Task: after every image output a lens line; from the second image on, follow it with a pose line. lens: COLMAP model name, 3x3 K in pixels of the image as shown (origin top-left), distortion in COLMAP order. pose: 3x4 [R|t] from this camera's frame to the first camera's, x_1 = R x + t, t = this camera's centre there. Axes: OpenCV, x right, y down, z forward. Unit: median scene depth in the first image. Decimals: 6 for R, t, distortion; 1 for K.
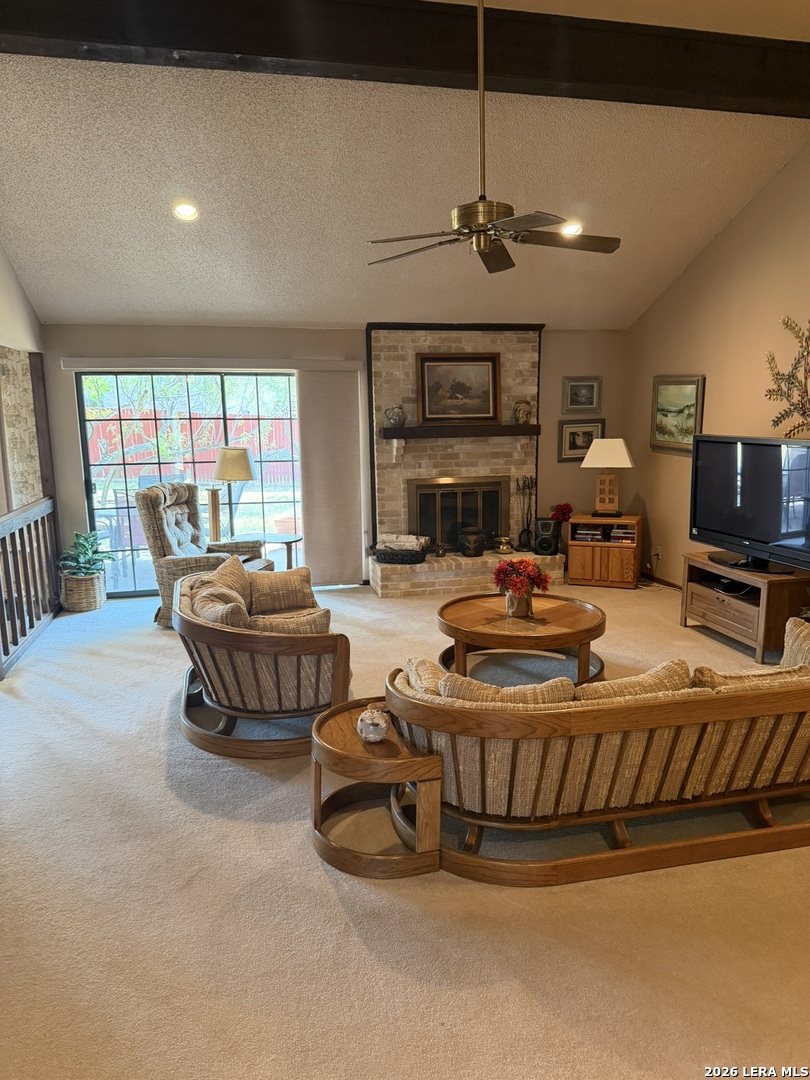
lens RADIAL K [[771.9, 0, 405.4], [0, 771.9, 545.9], [0, 0, 1]] dist [0.062647, -0.086411]
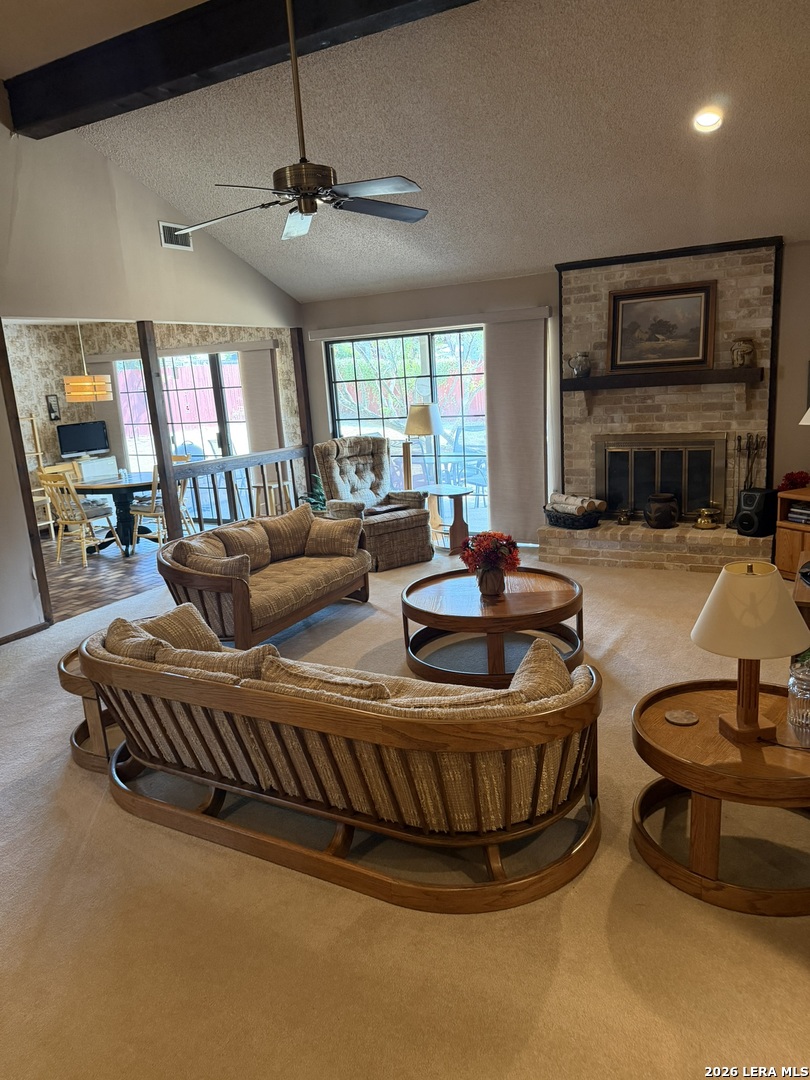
lens RADIAL K [[771.9, 0, 397.5], [0, 771.9, 547.6], [0, 0, 1]] dist [0.062647, -0.086411]
pose [[0.727699, 0.118835, -0.675523, 0.473648], [-0.065206, 0.992402, 0.104338, -0.036517], [0.682790, -0.031879, 0.729919, 0.179197]]
